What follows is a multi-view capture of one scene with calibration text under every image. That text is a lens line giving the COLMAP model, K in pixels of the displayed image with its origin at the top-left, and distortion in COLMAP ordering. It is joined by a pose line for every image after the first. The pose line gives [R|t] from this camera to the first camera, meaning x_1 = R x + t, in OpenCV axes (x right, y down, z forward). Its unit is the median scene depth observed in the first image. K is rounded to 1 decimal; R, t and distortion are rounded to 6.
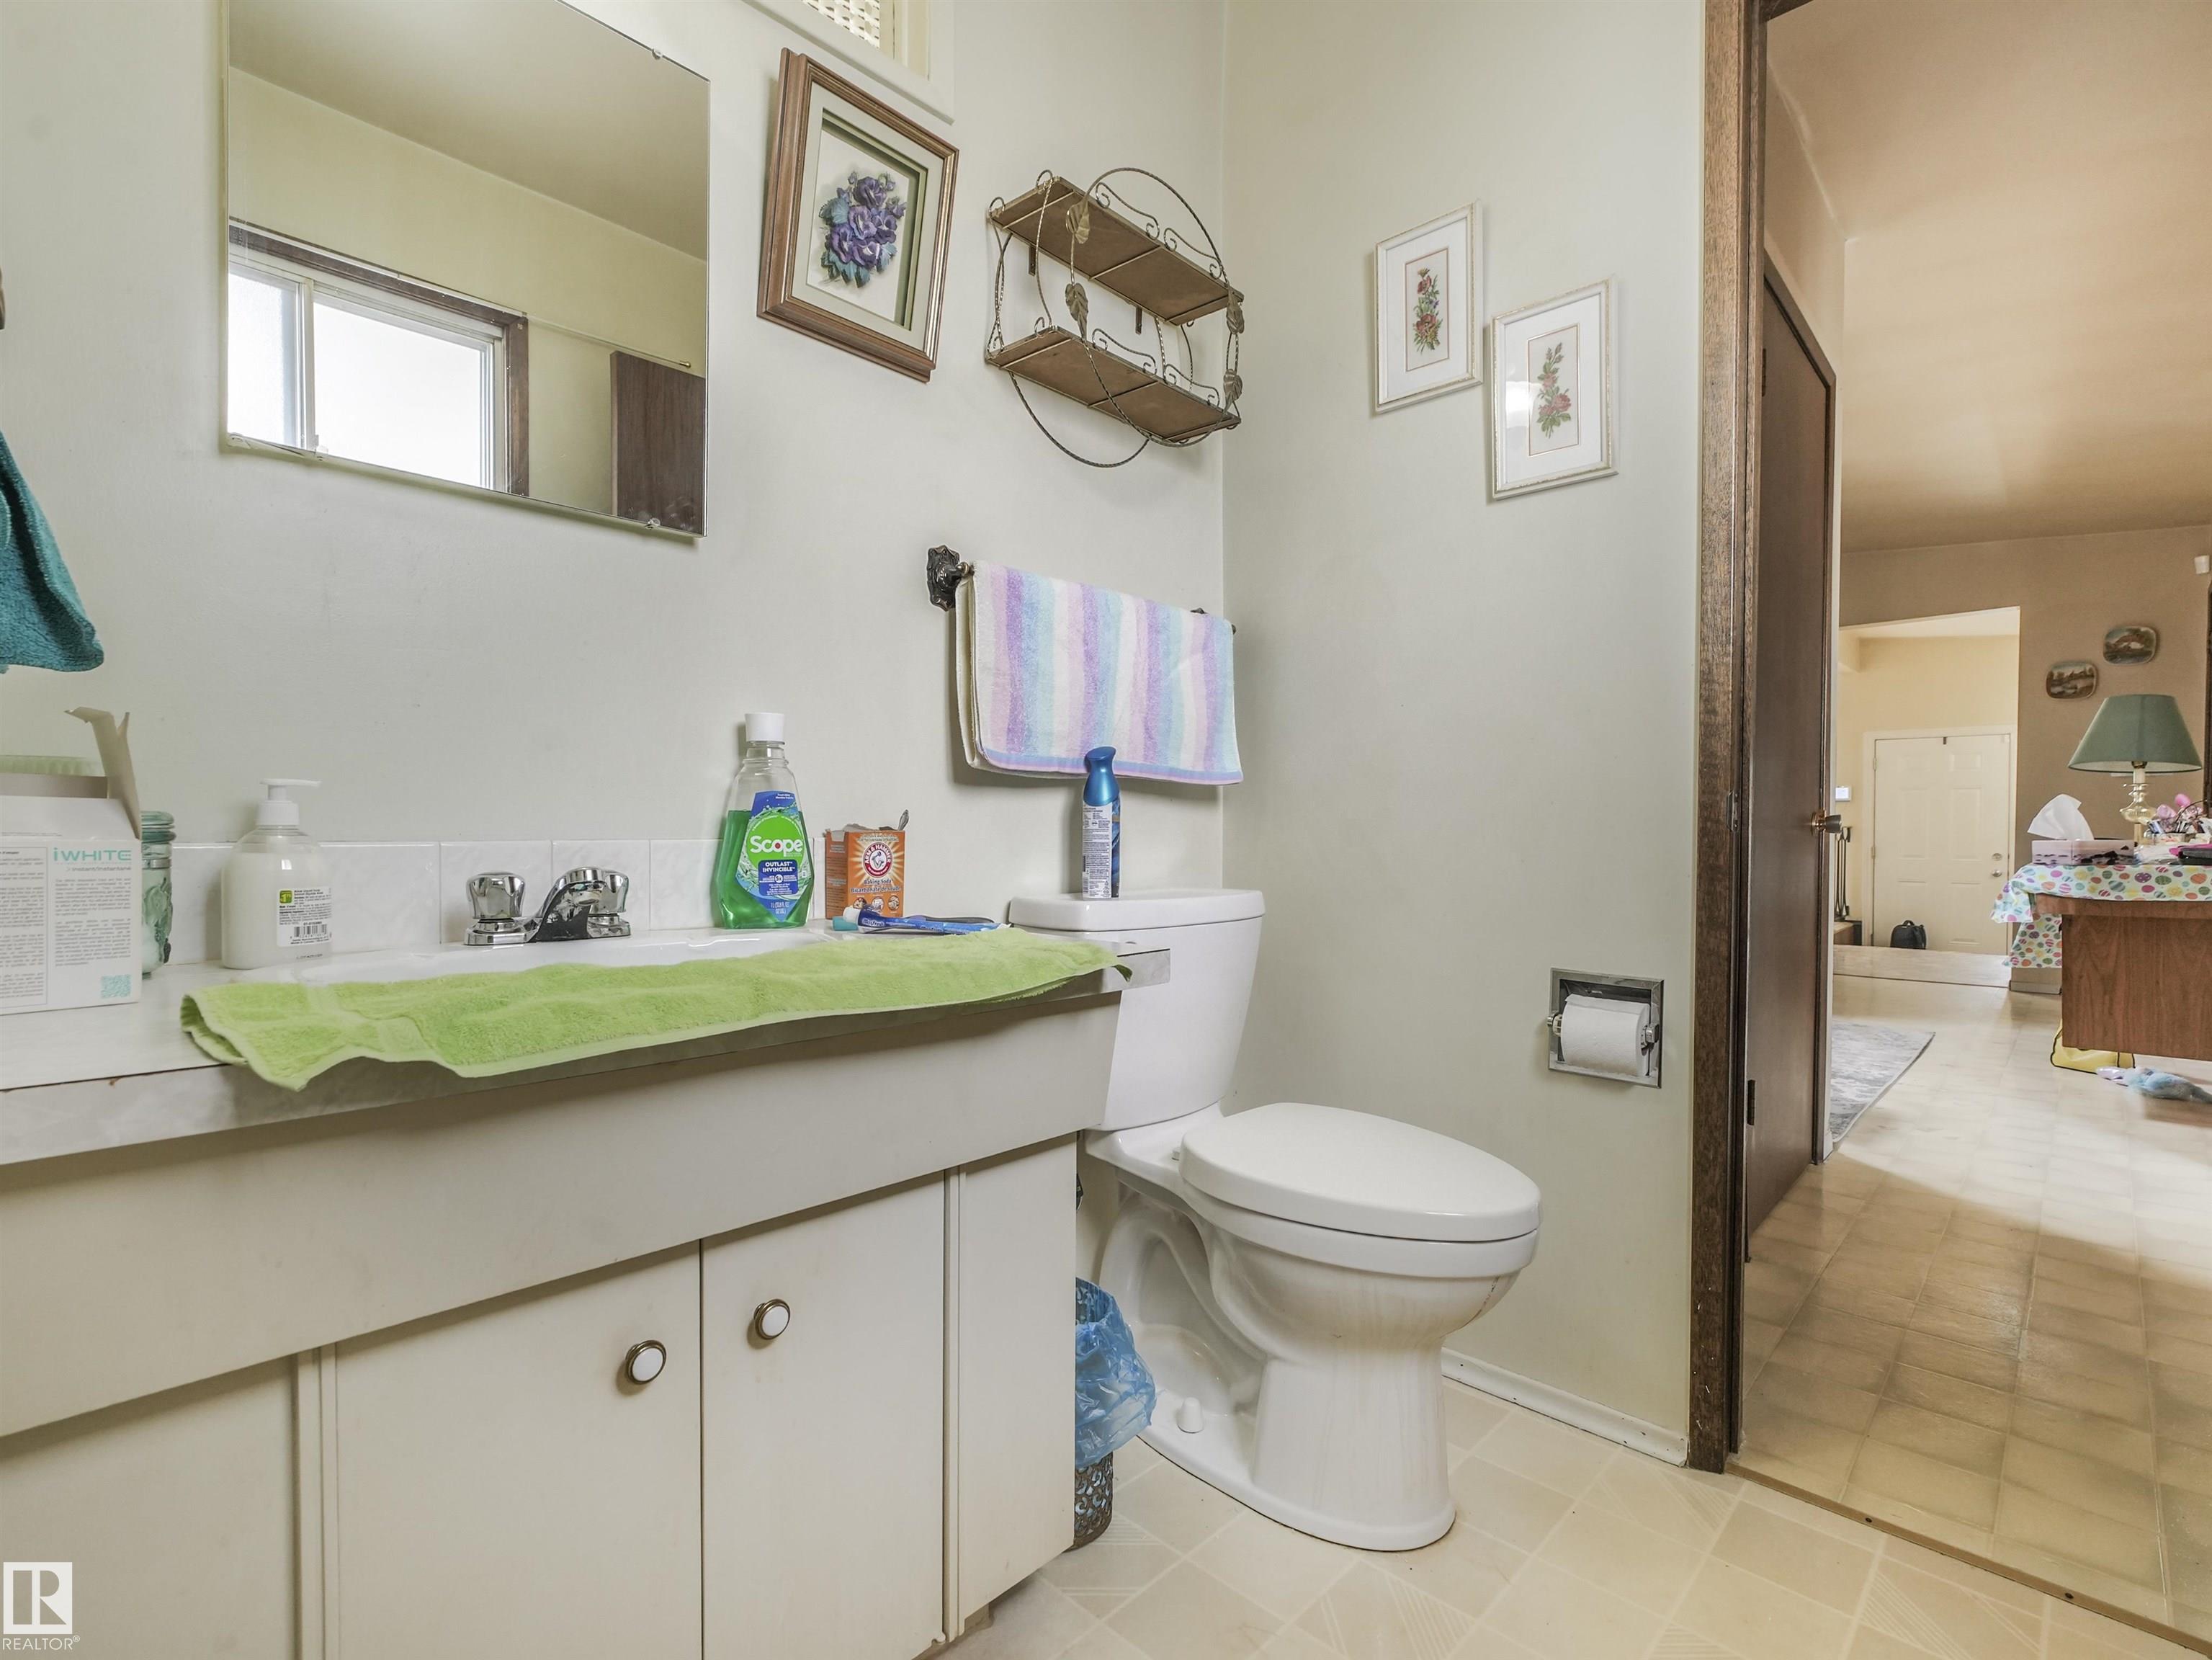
lens RADIAL K [[1021.8, 0, 1108.1], [0, 1021.8, 841.7], [0, 0, 1]] dist [-0.014821, 0.002393]
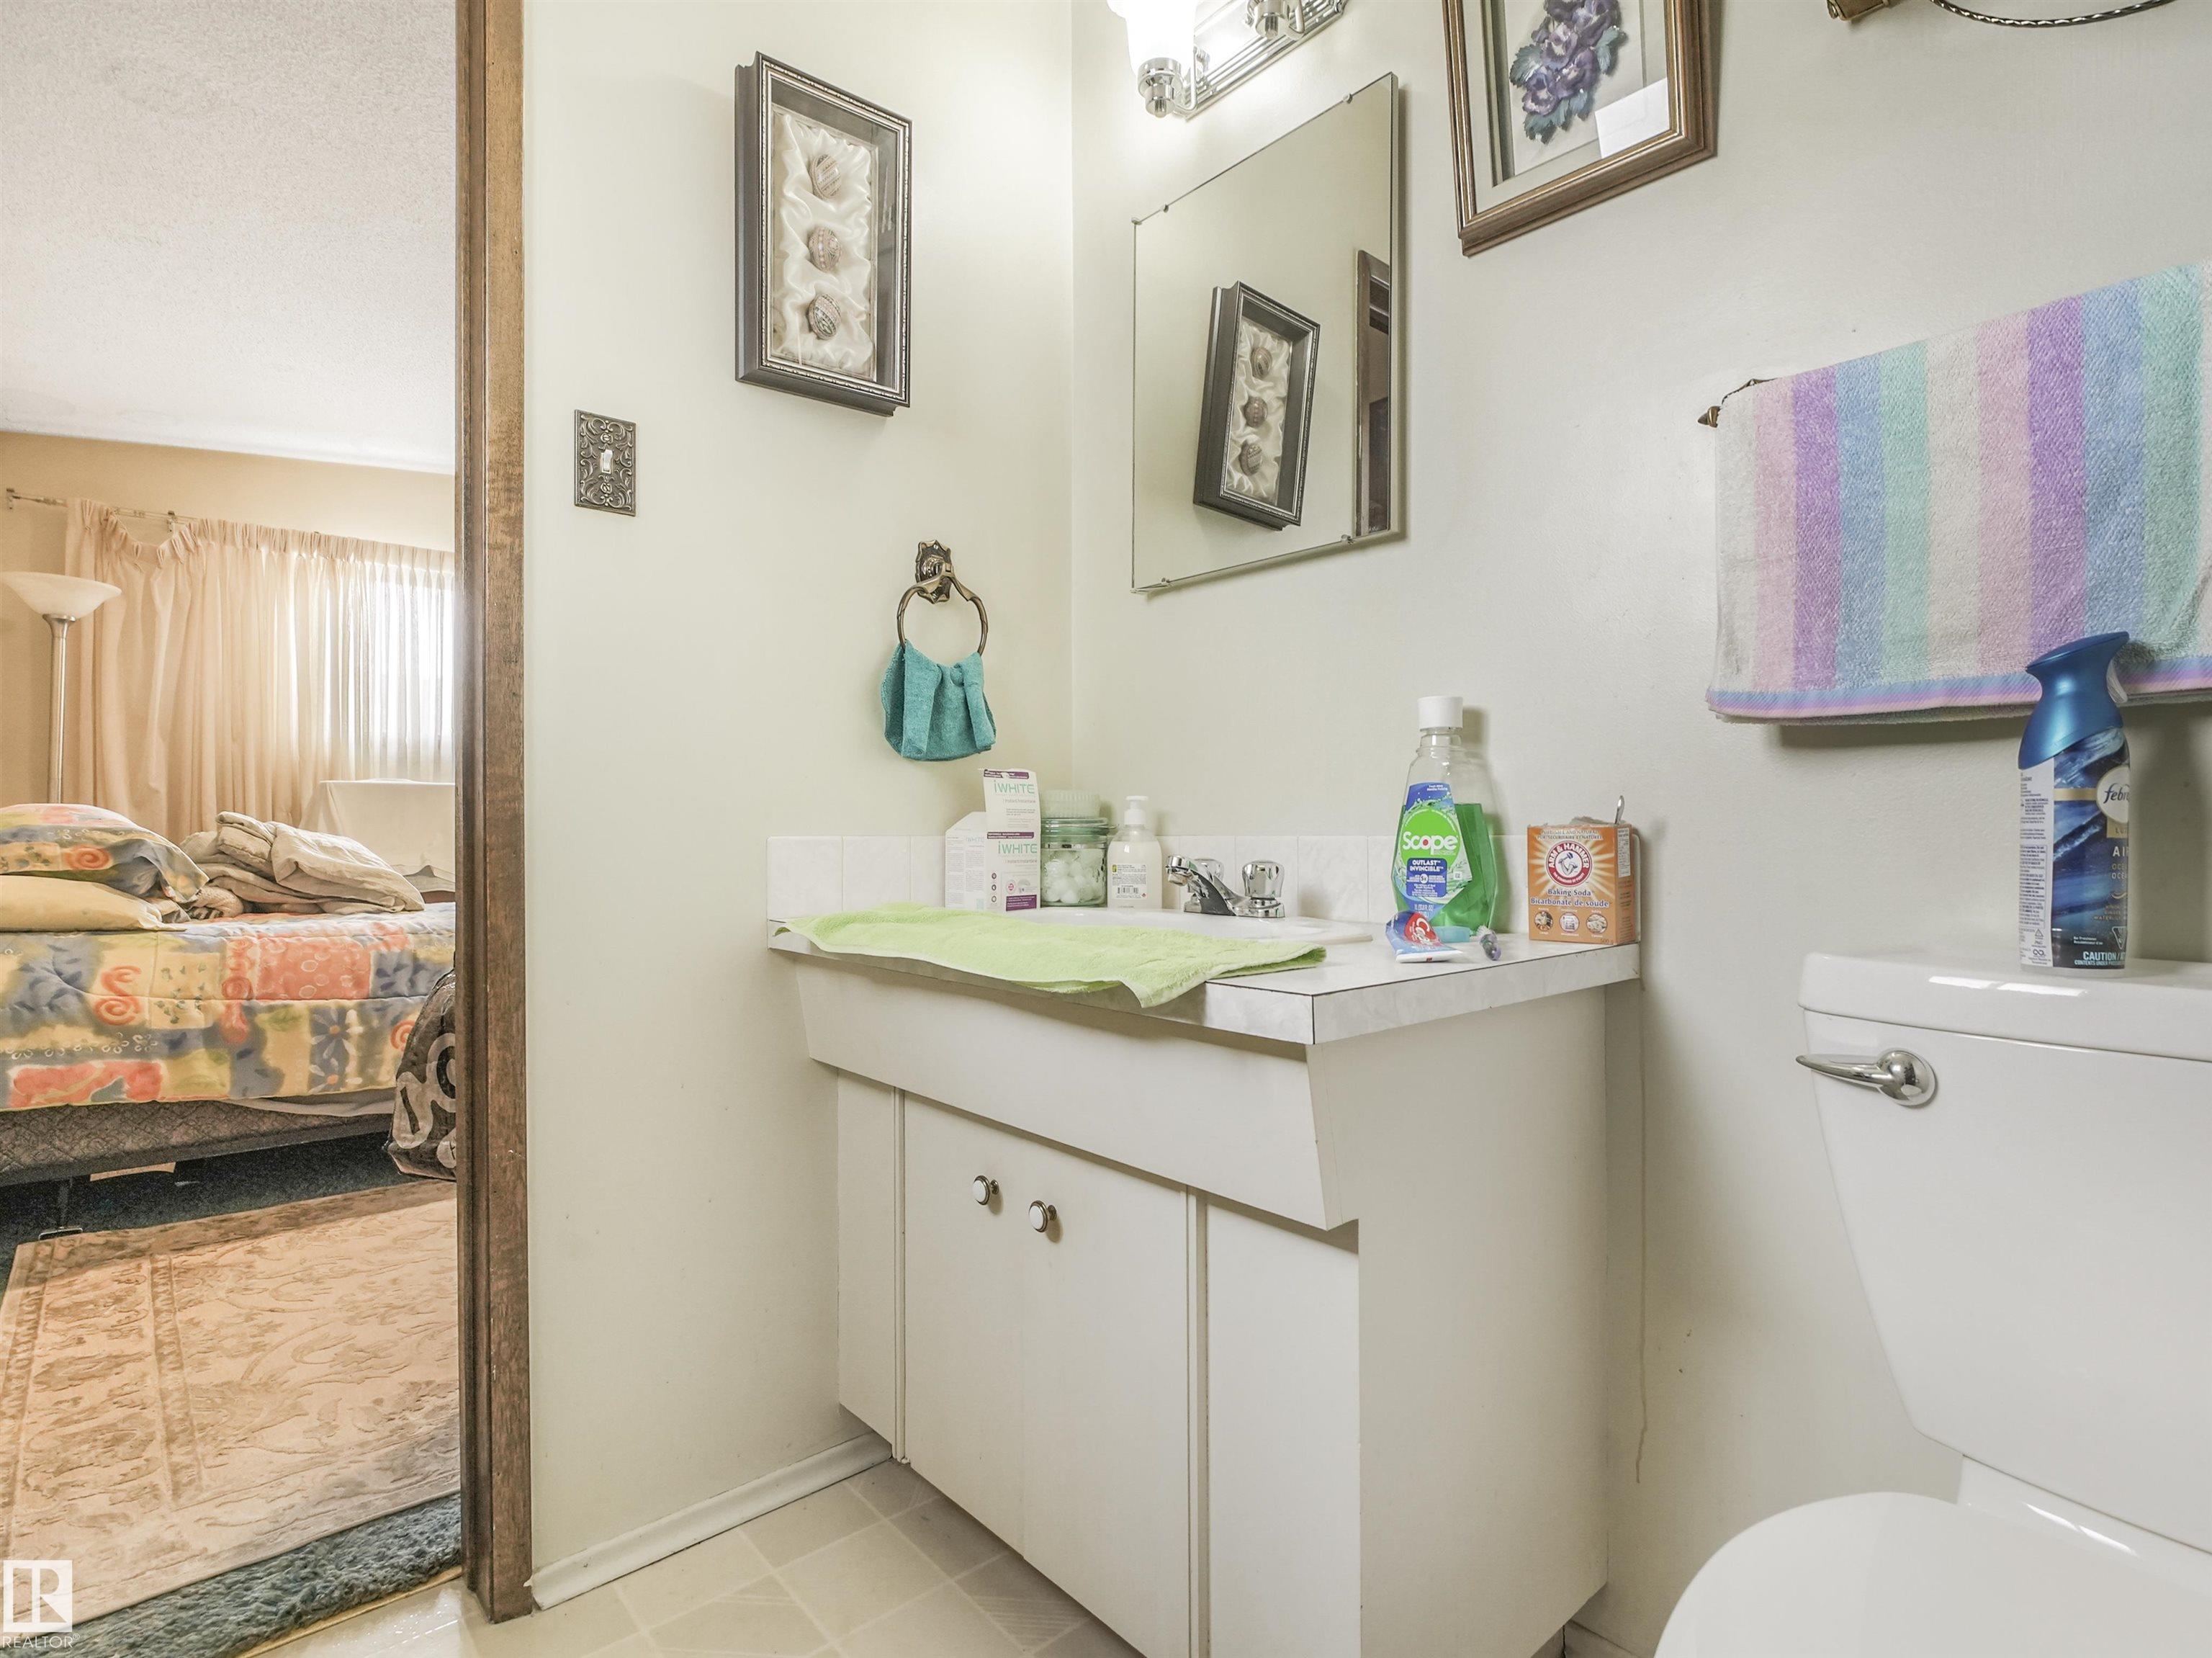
lens RADIAL K [[1021.8, 0, 1088.0], [0, 1021.8, 816.7], [0, 0, 1]] dist [-0.014821, 0.002393]
pose [[-0.044690, -0.010248, -0.998948, 0.590153], [-0.002661, 0.999945, -0.010139, -0.008868], [0.998997, 0.002205, -0.044715, 0.733293]]
